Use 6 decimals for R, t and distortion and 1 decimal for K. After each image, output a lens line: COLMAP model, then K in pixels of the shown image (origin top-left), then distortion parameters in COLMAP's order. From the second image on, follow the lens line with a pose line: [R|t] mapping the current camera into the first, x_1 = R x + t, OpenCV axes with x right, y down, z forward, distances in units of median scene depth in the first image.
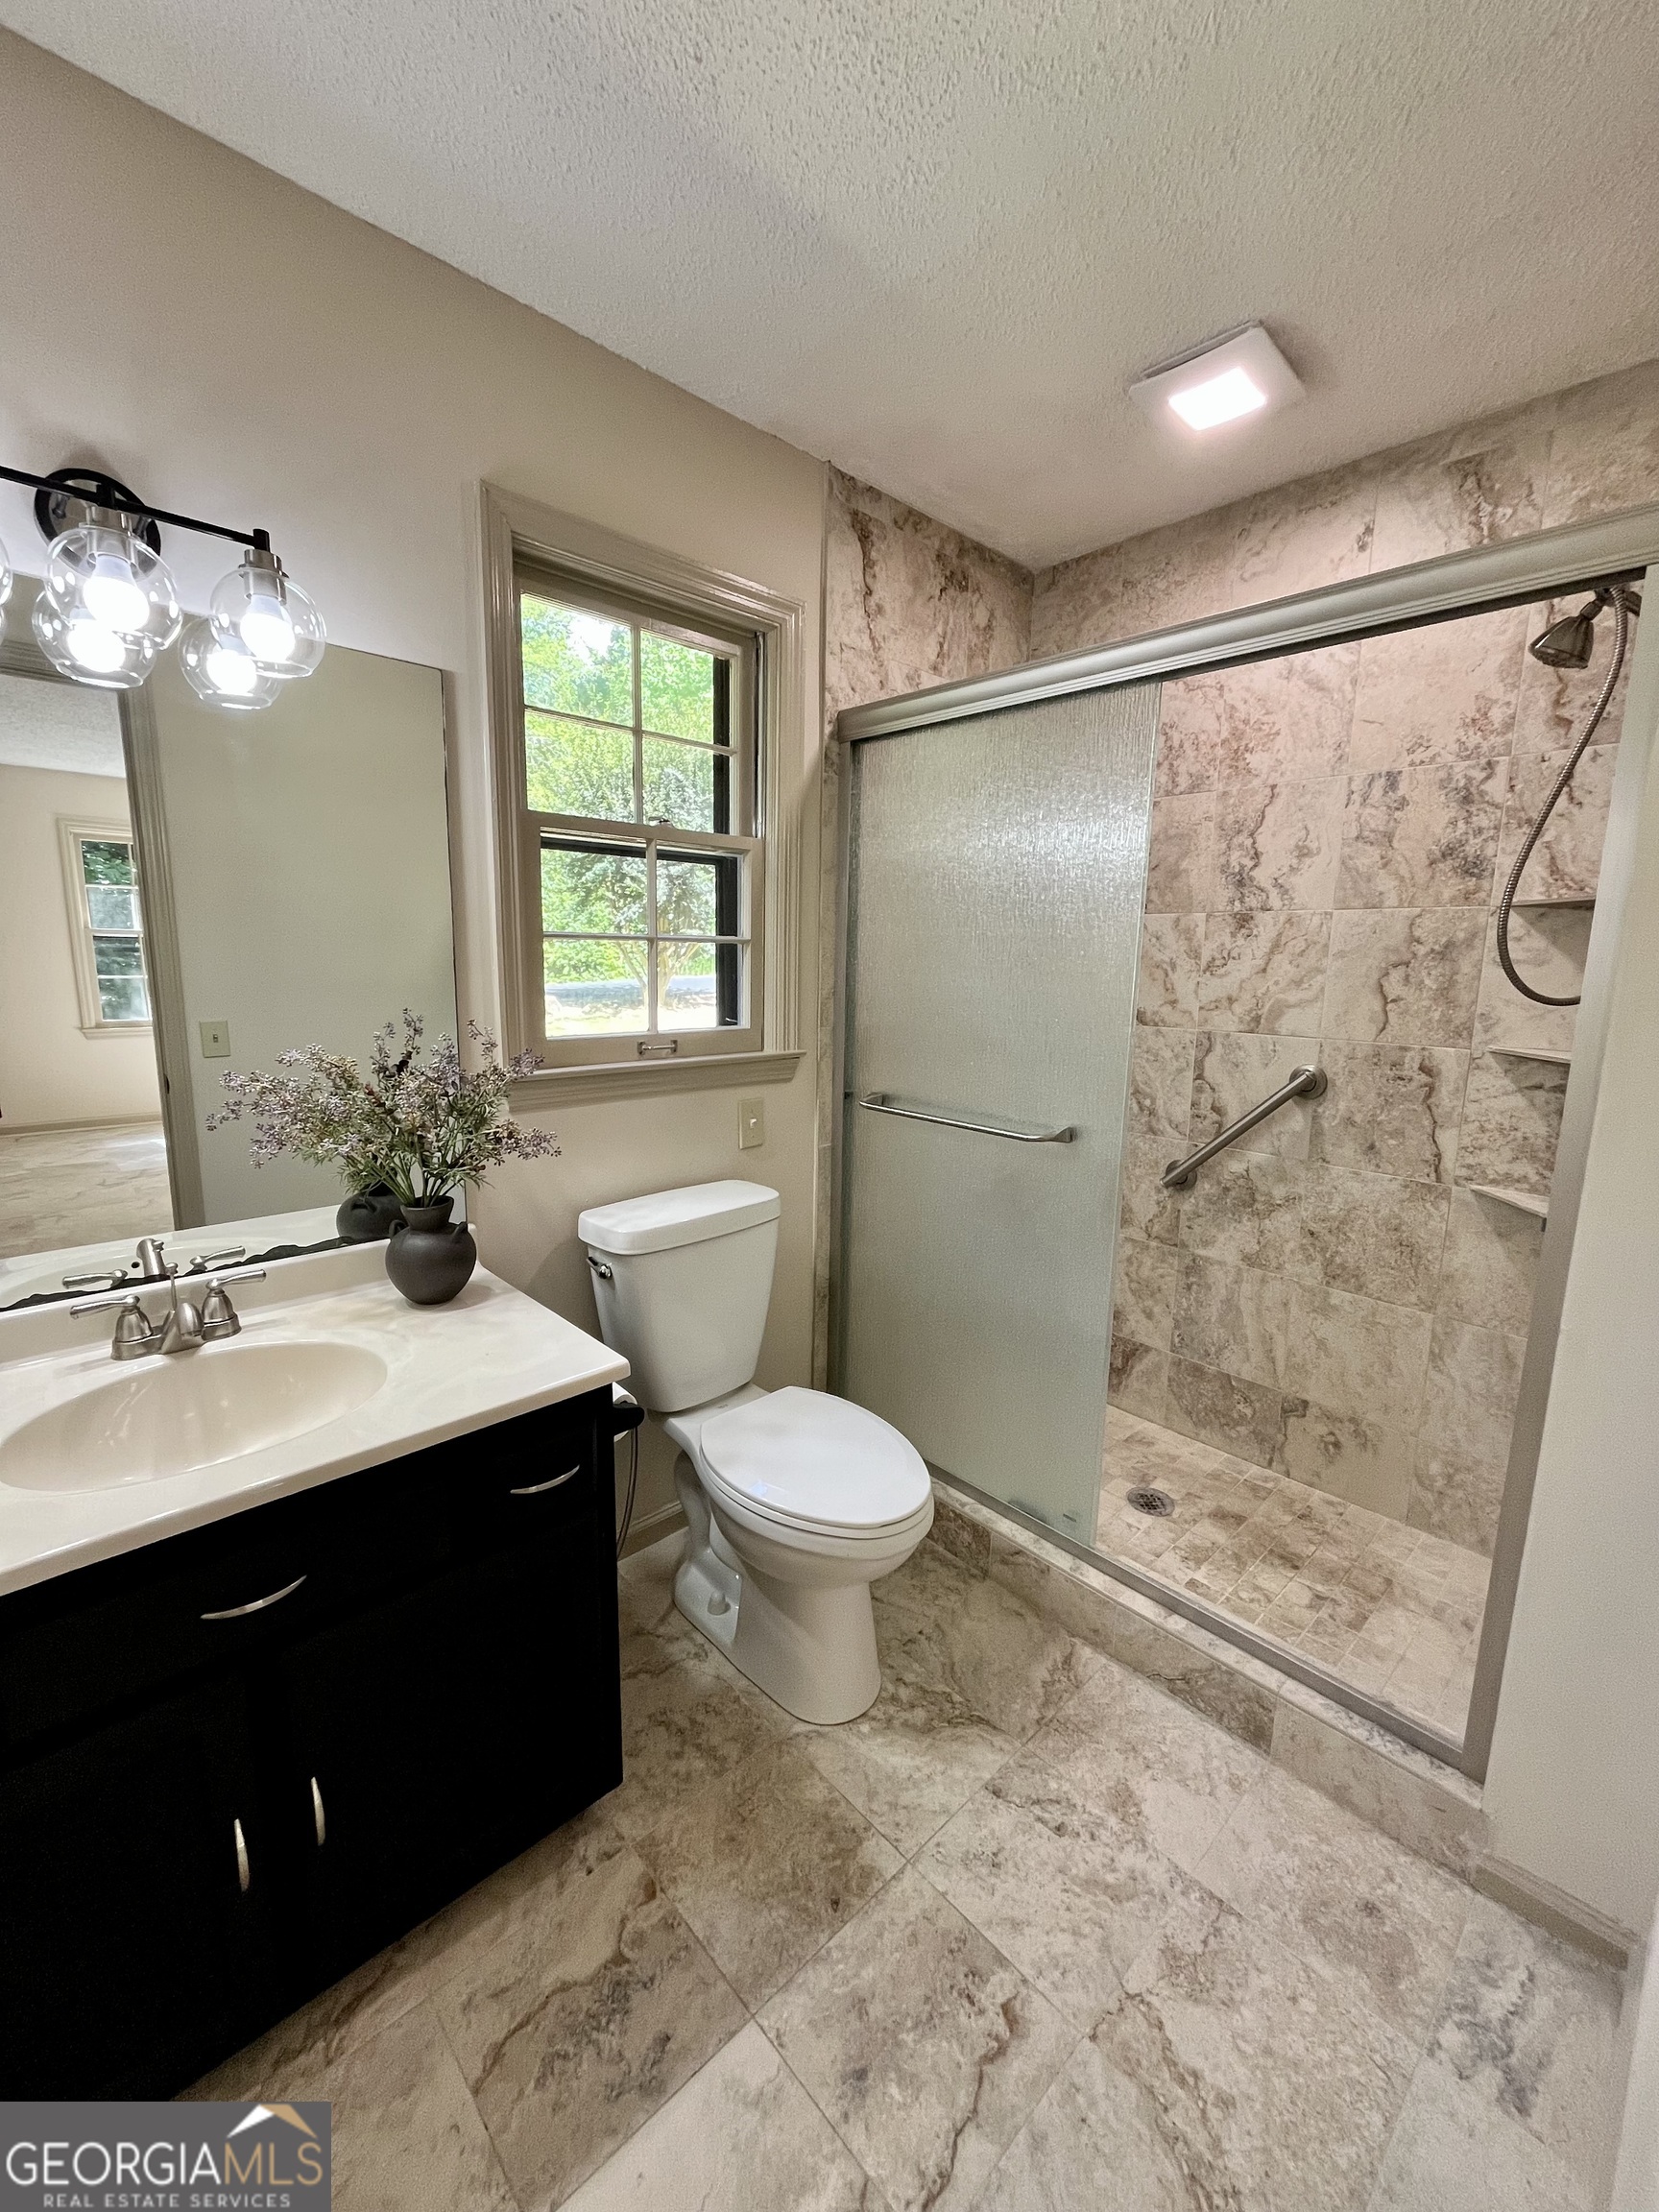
lens RADIAL K [[893.6, 0, 824.4], [0, 893.6, 1098.5], [0, 0, 1]] dist [-0.001233, -0.000958]
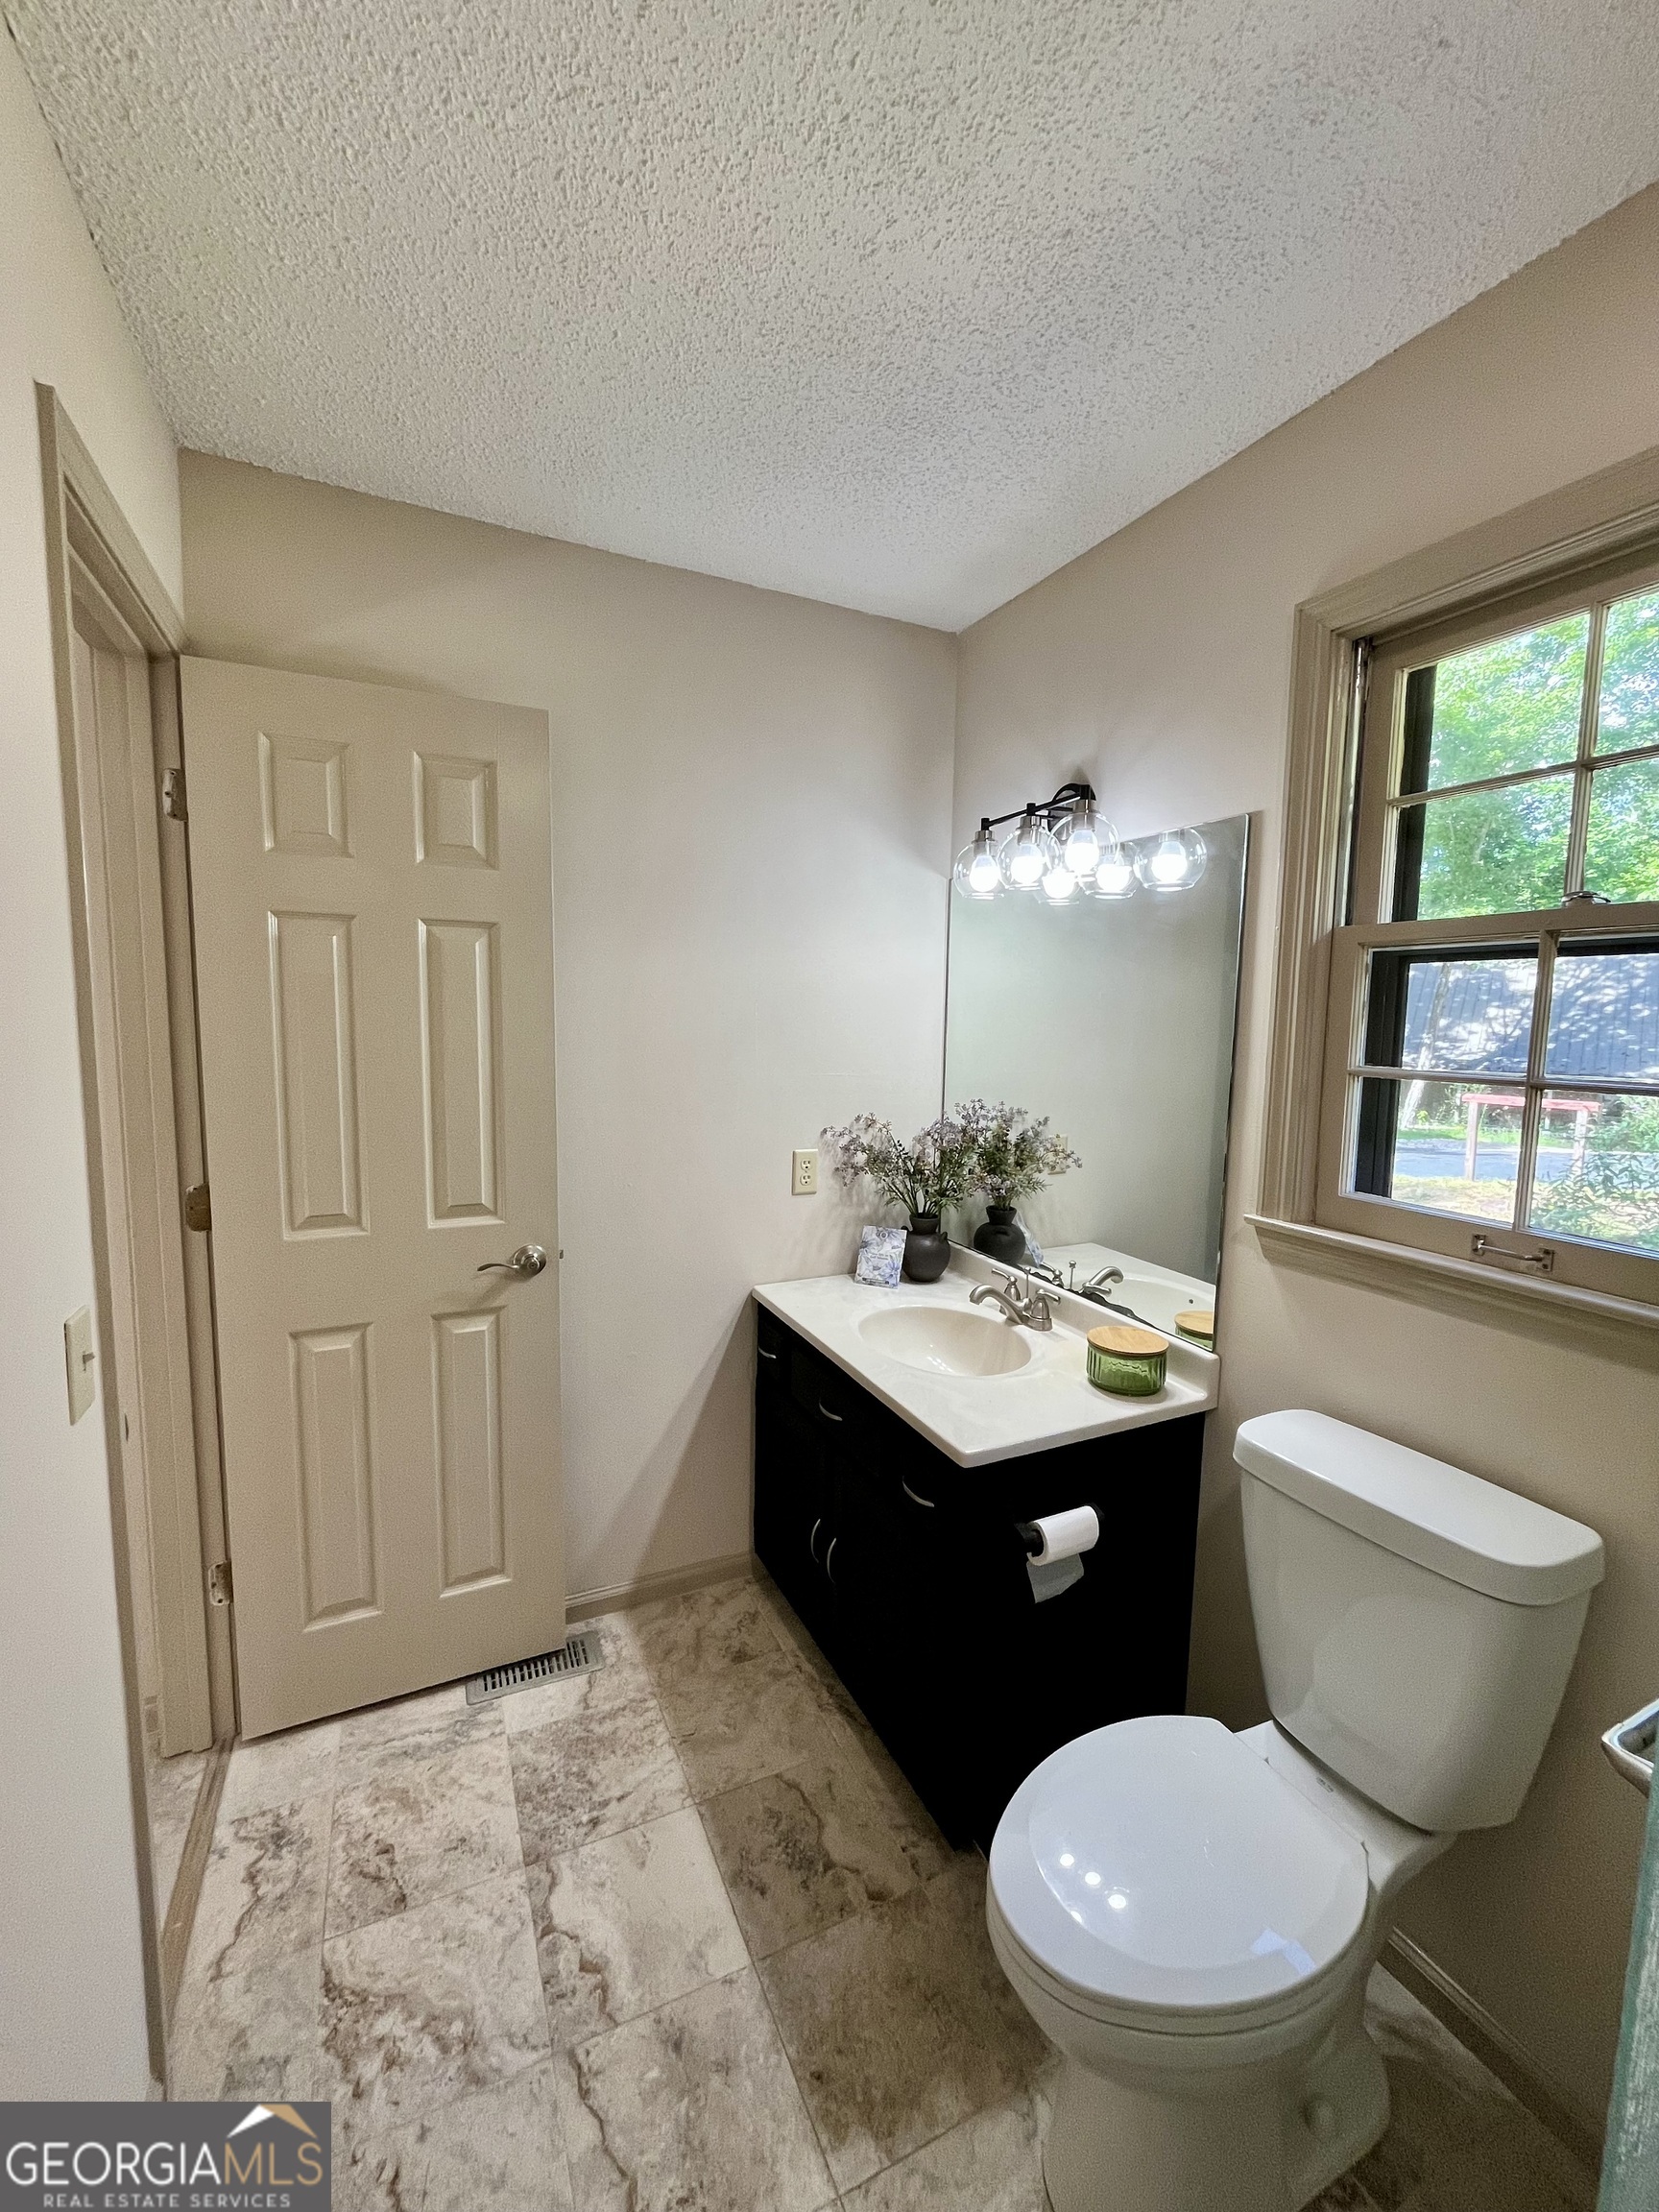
lens RADIAL K [[893.6, 0, 826.3], [0, 893.6, 1106.3], [0, 0, 1]] dist [-0.001233, -0.000958]
pose [[-0.303009, 0.073265, -0.950167, 0.916632], [-0.183019, 0.974007, 0.133468, -0.255168], [0.935249, 0.214340, -0.281724, 1.155314]]
